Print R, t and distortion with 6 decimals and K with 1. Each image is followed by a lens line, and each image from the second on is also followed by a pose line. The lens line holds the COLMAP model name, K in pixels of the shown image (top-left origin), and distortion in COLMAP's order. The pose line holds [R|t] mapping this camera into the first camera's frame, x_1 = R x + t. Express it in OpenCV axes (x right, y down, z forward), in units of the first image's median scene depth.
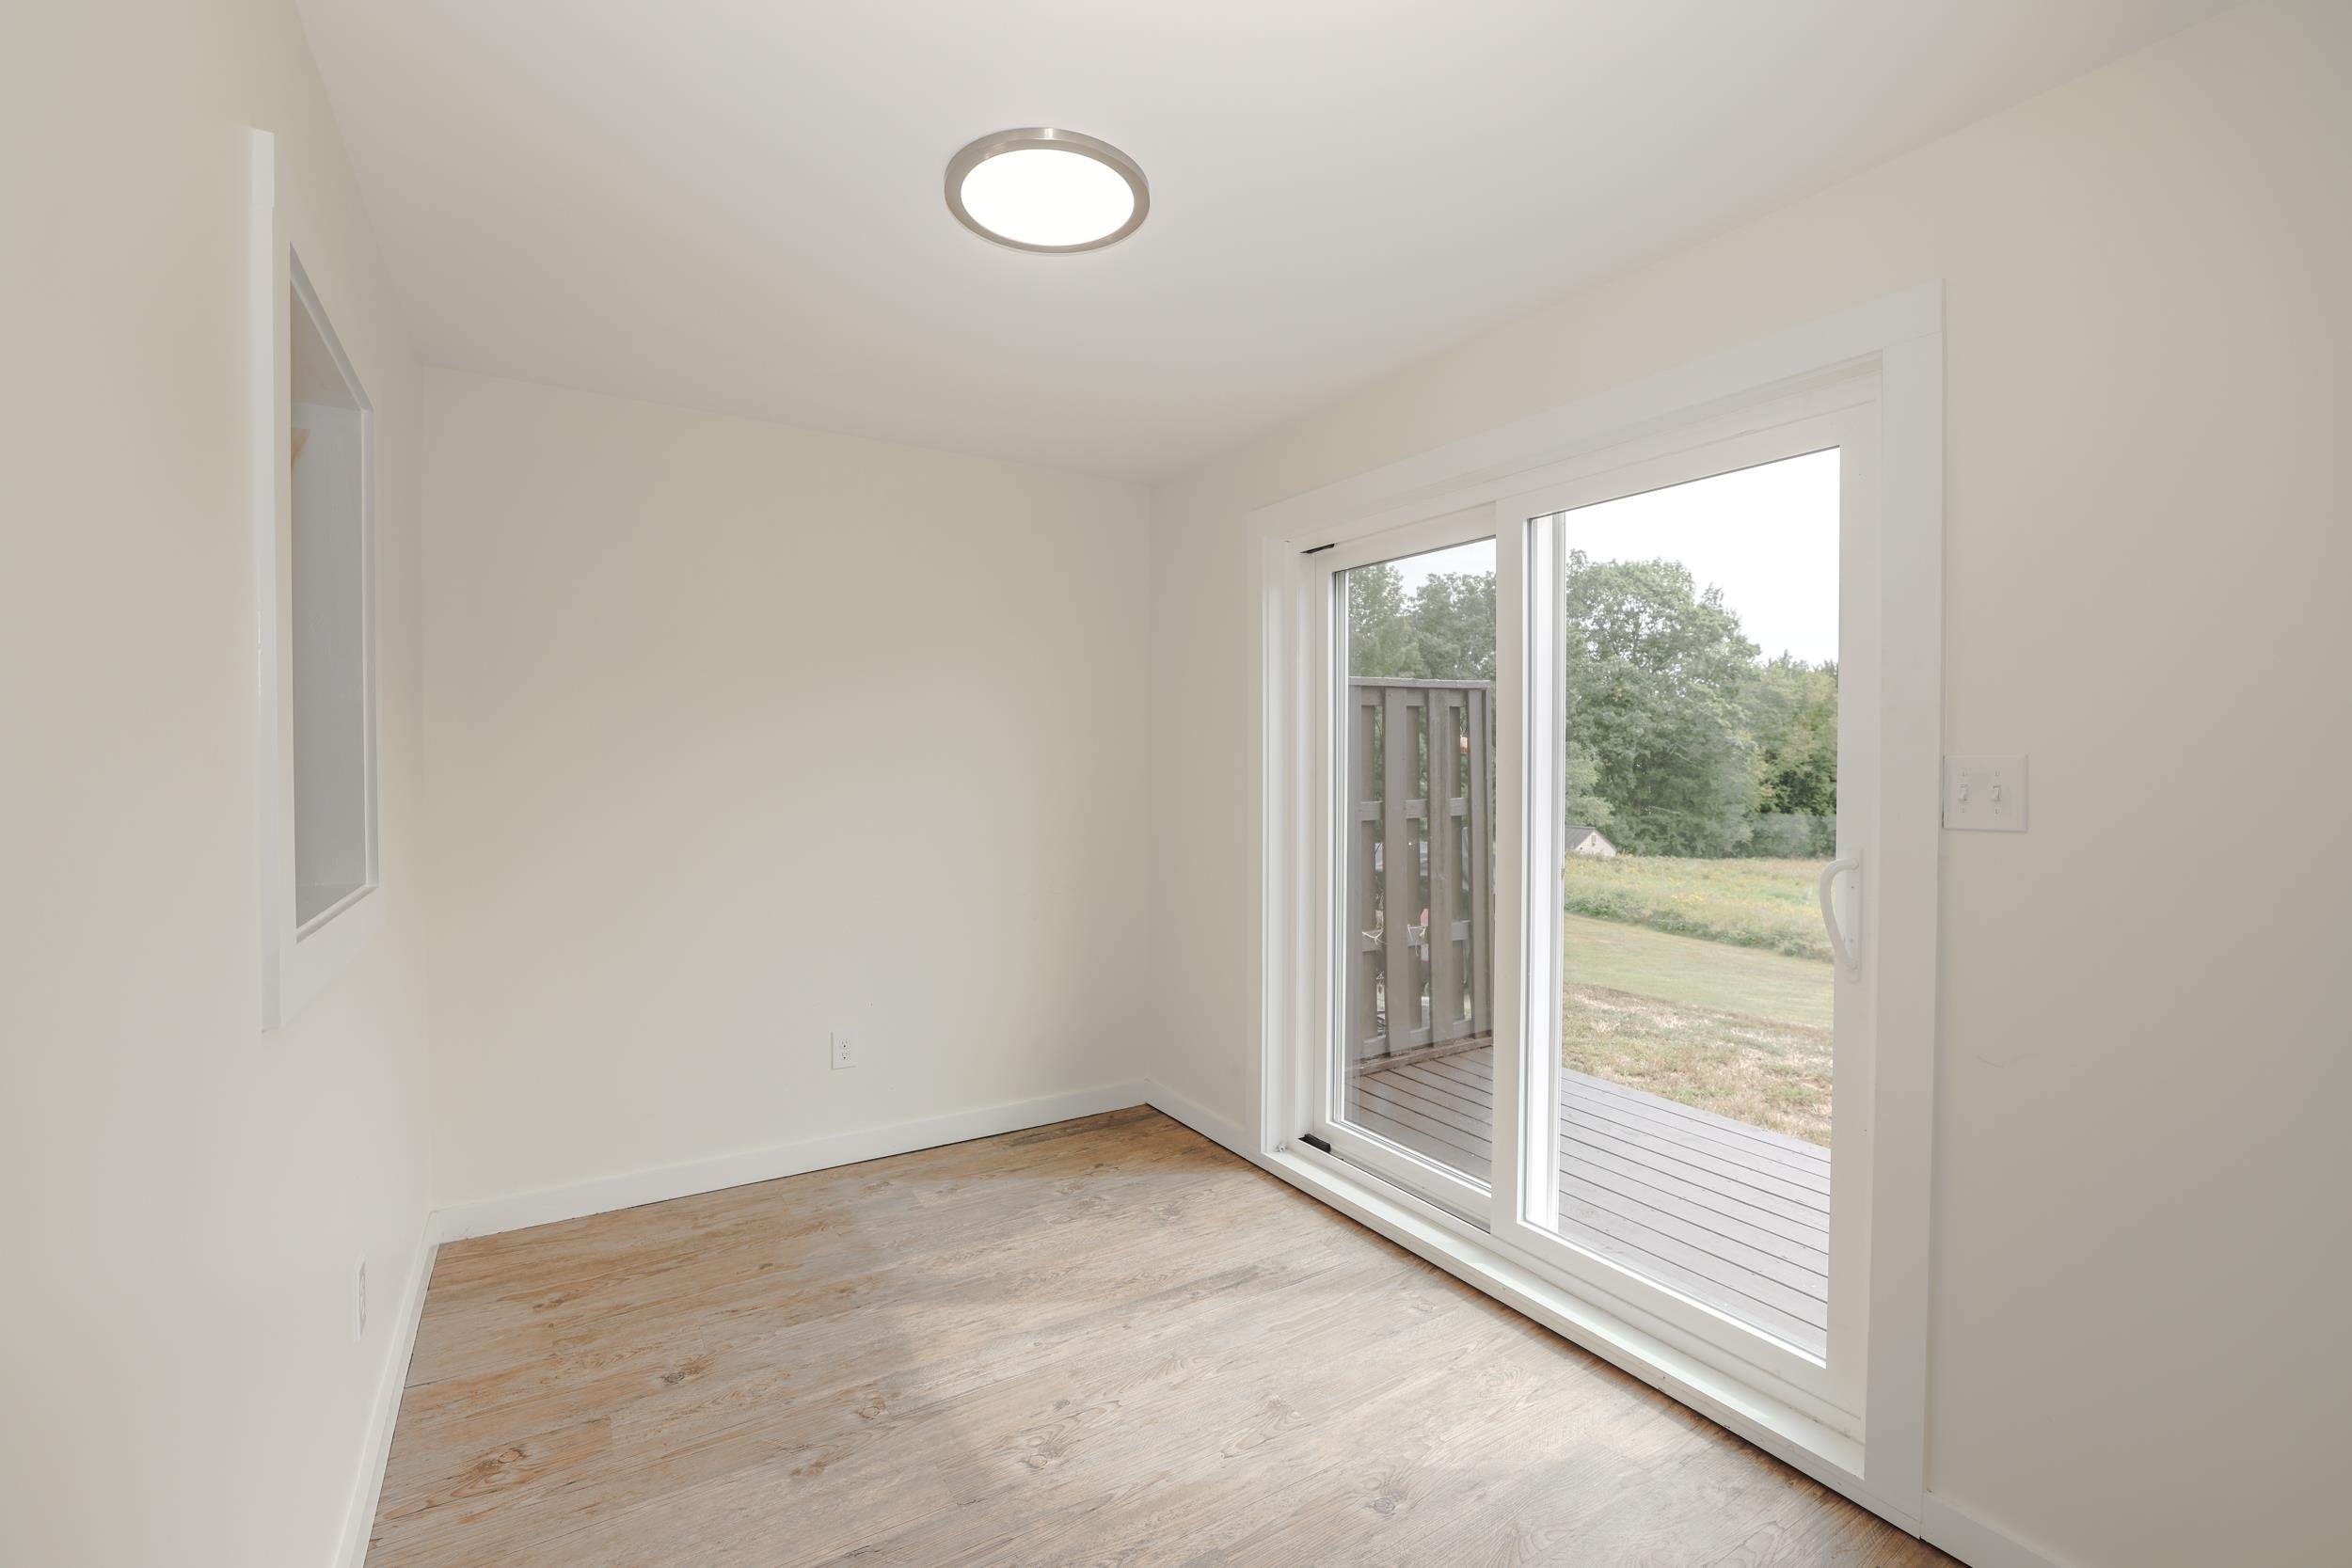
lens RADIAL K [[1010.5, 0, 1187.8], [0, 1010.5, 779.0], [0, 0, 1]] dist [-0.045650, 0.018266]
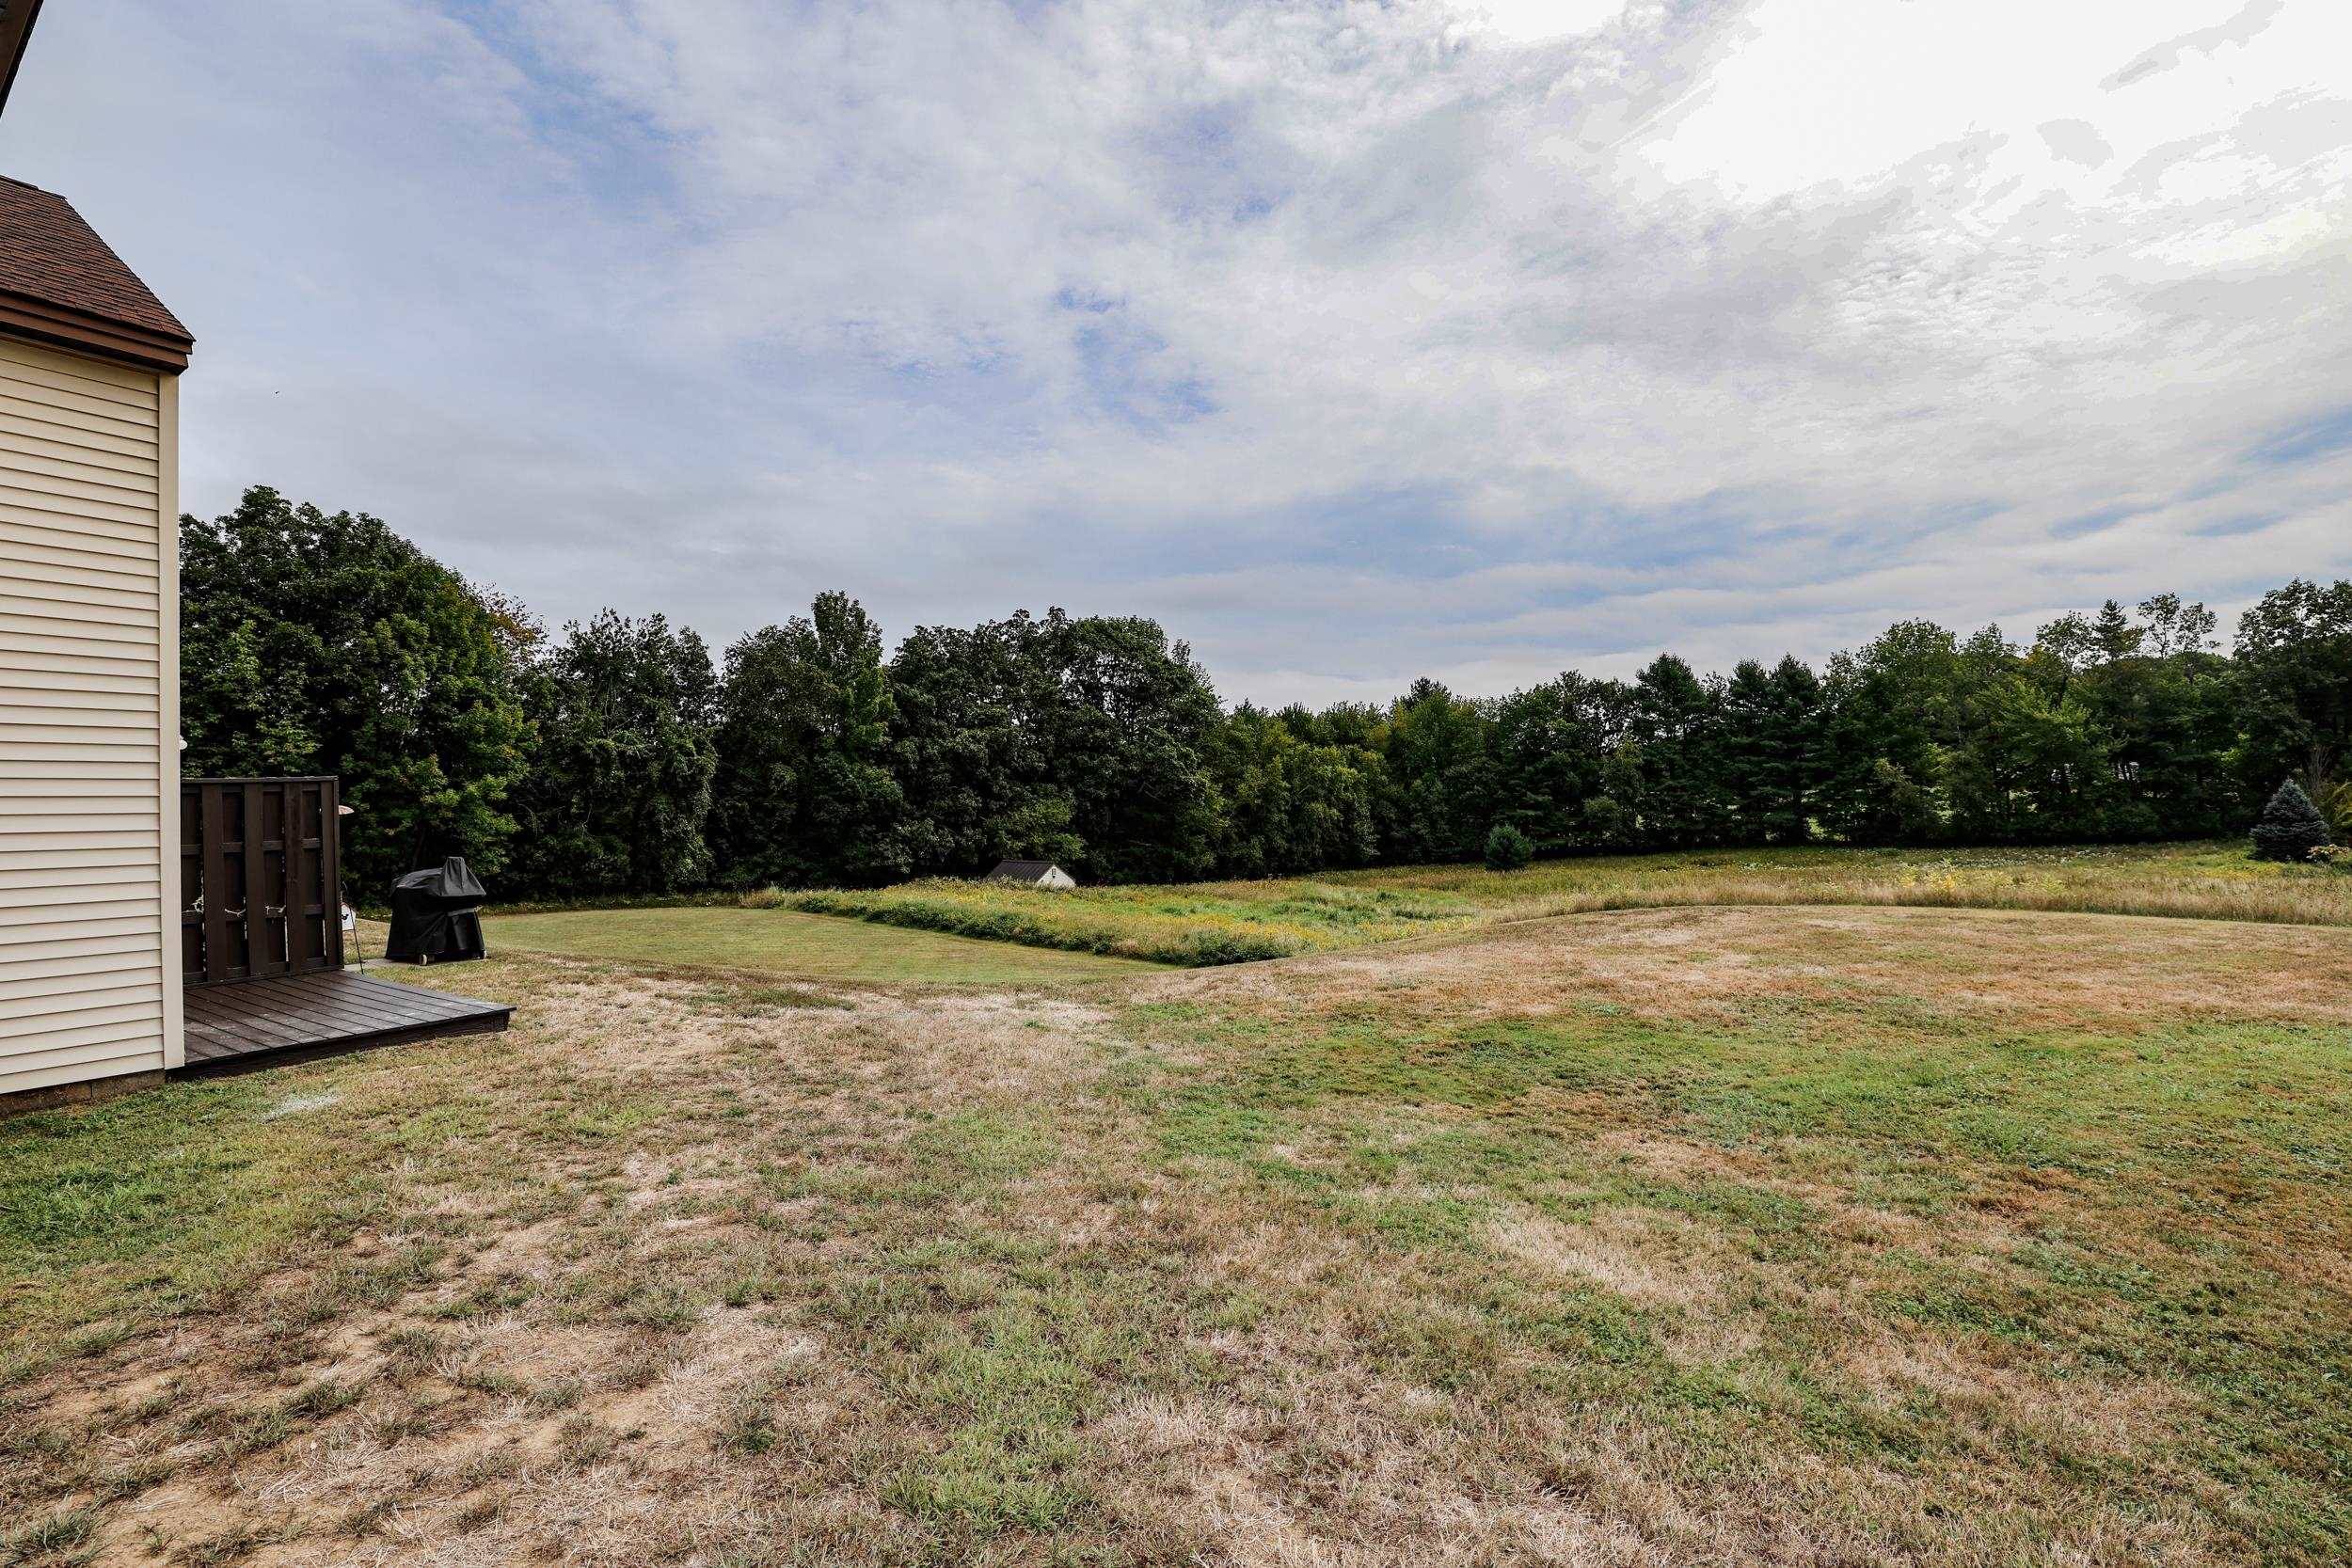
lens RADIAL K [[1043.6, 0, 1173.2], [0, 1043.6, 769.0], [0, 0, 1]] dist [-0.035031, 0.009351]
pose [[0.922136, -0.019895, 0.386353, 0.068117], [0.040278, 0.998187, -0.044734, 0.002687], [-0.384762, 0.056812, 0.921266, -0.092239]]
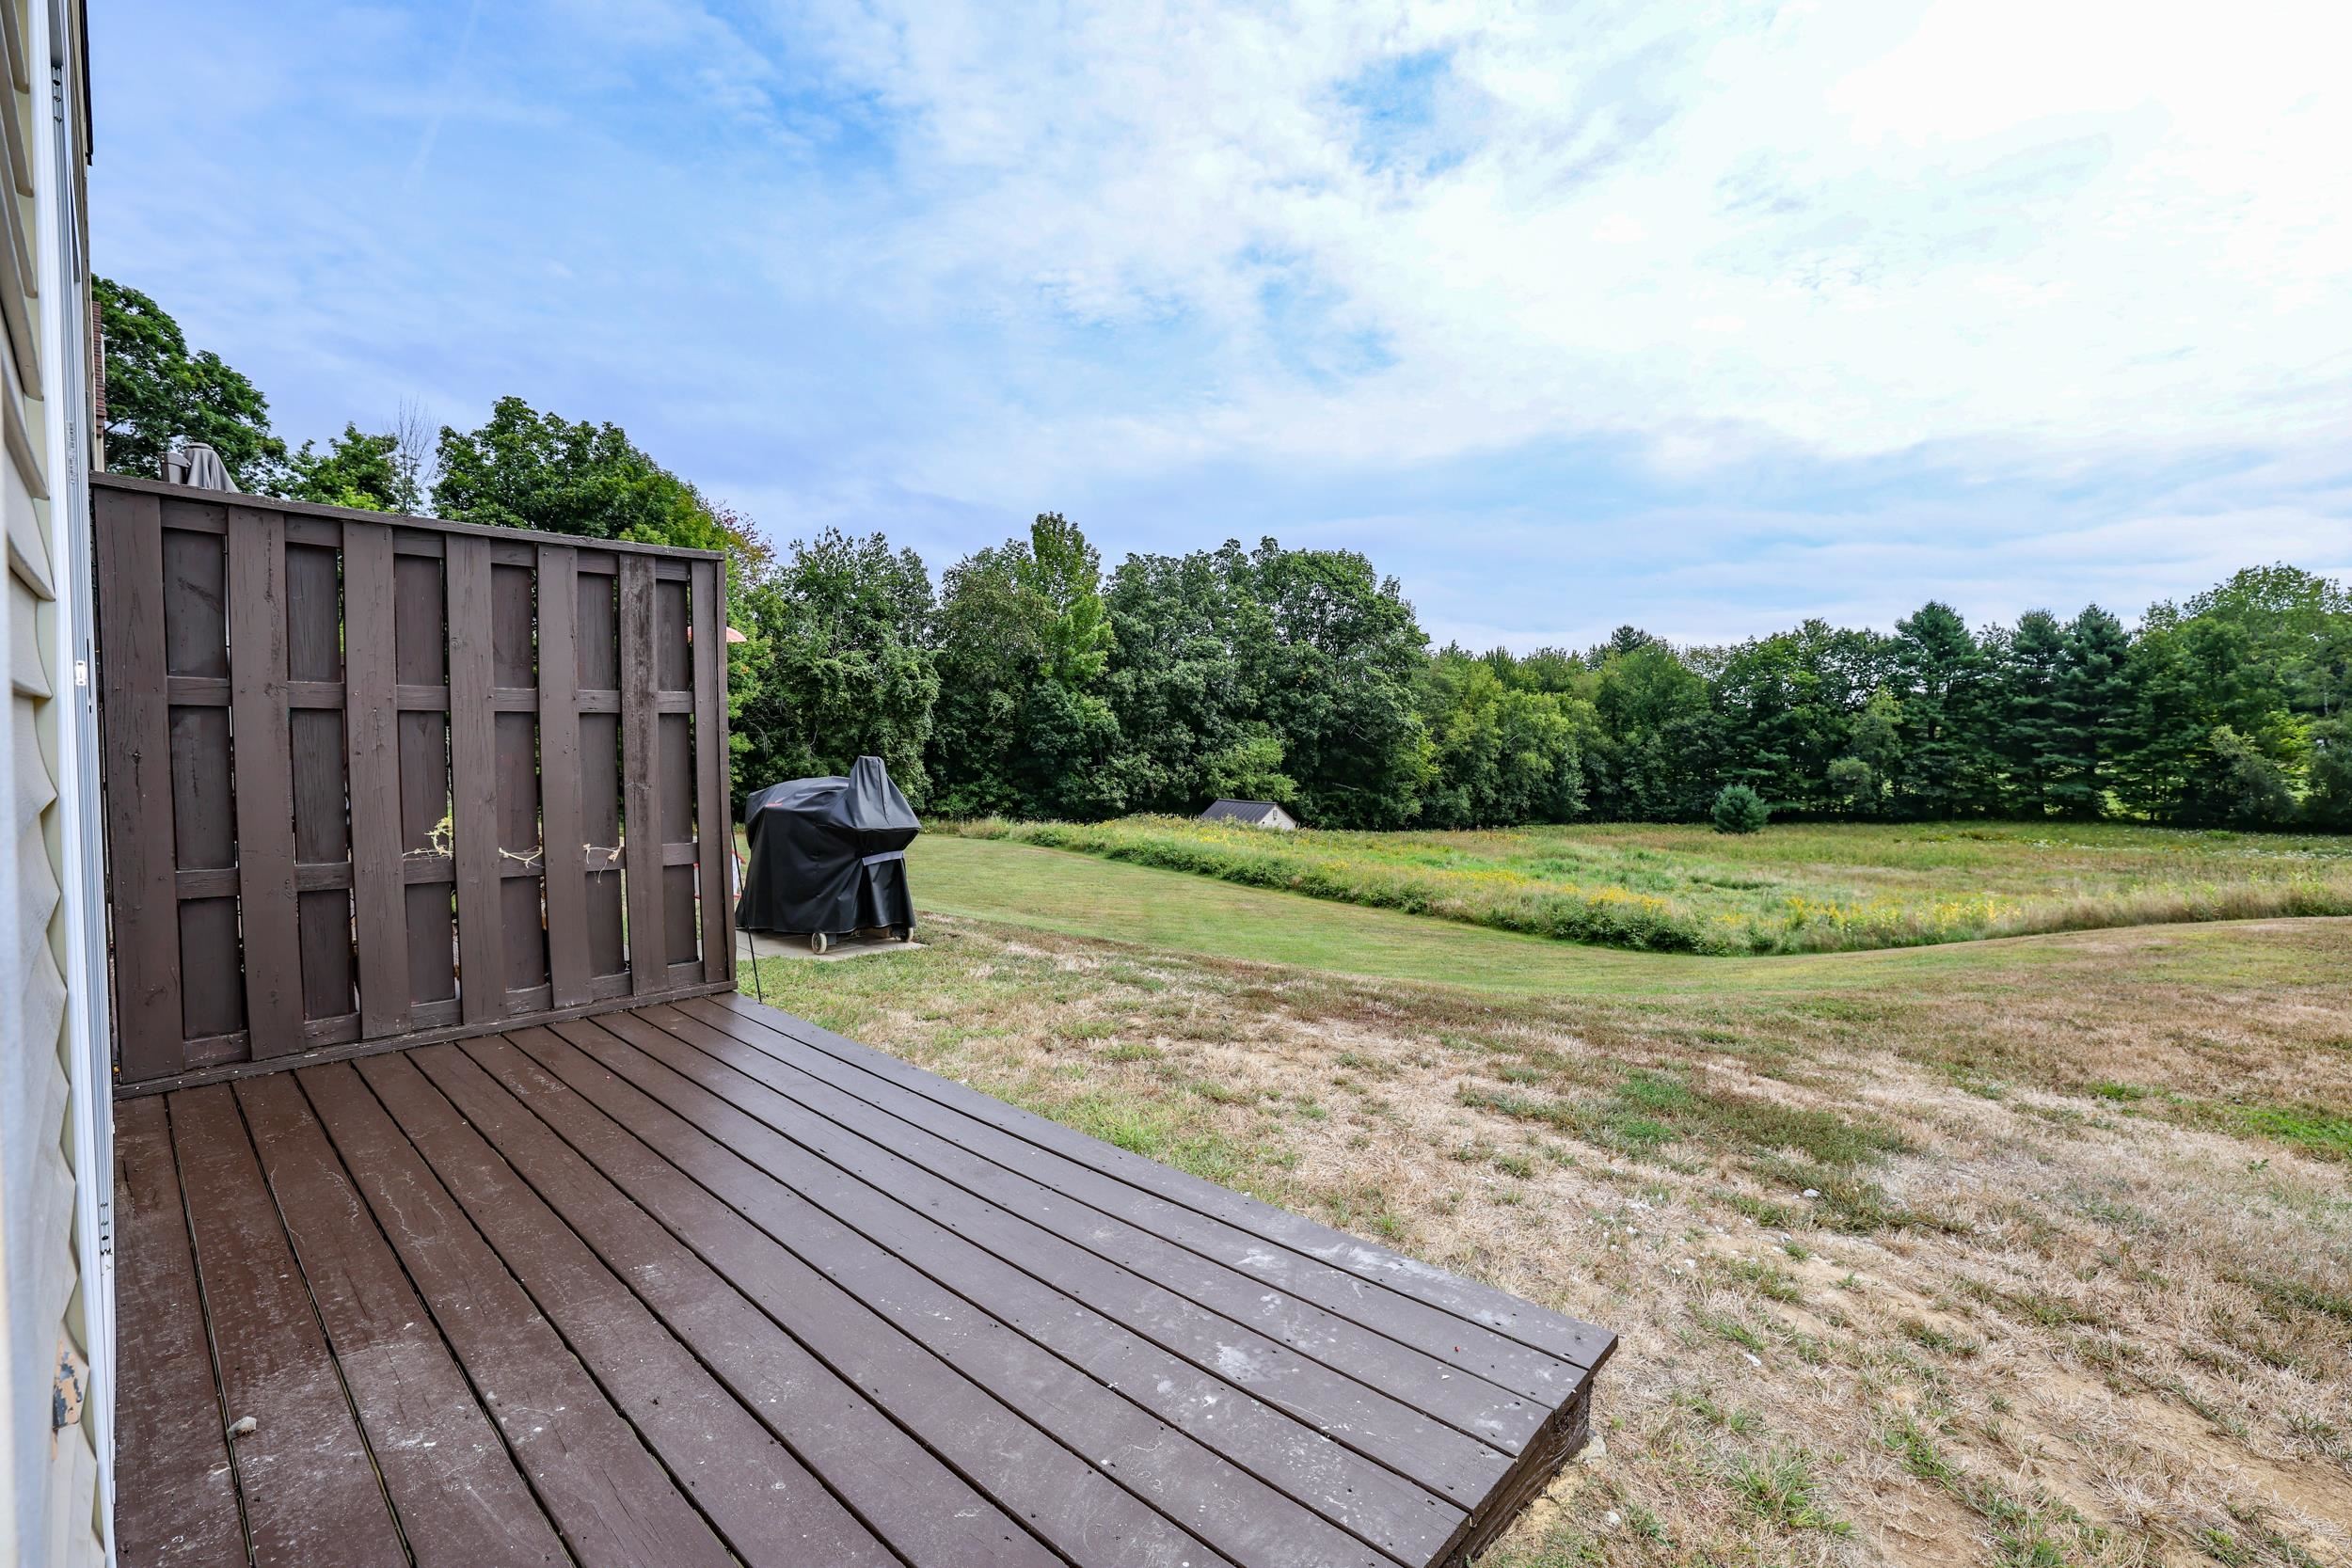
lens RADIAL K [[1009.9, 0, 1176.0], [0, 1009.9, 784.0], [0, 0, 1]] dist [-0.046928, 0.017790]
pose [[0.967335, -0.007701, 0.253384, 0.030735], [0.002474, 0.999778, 0.020943, 0.005261], [-0.253489, -0.019632, 0.967139, 0.007594]]
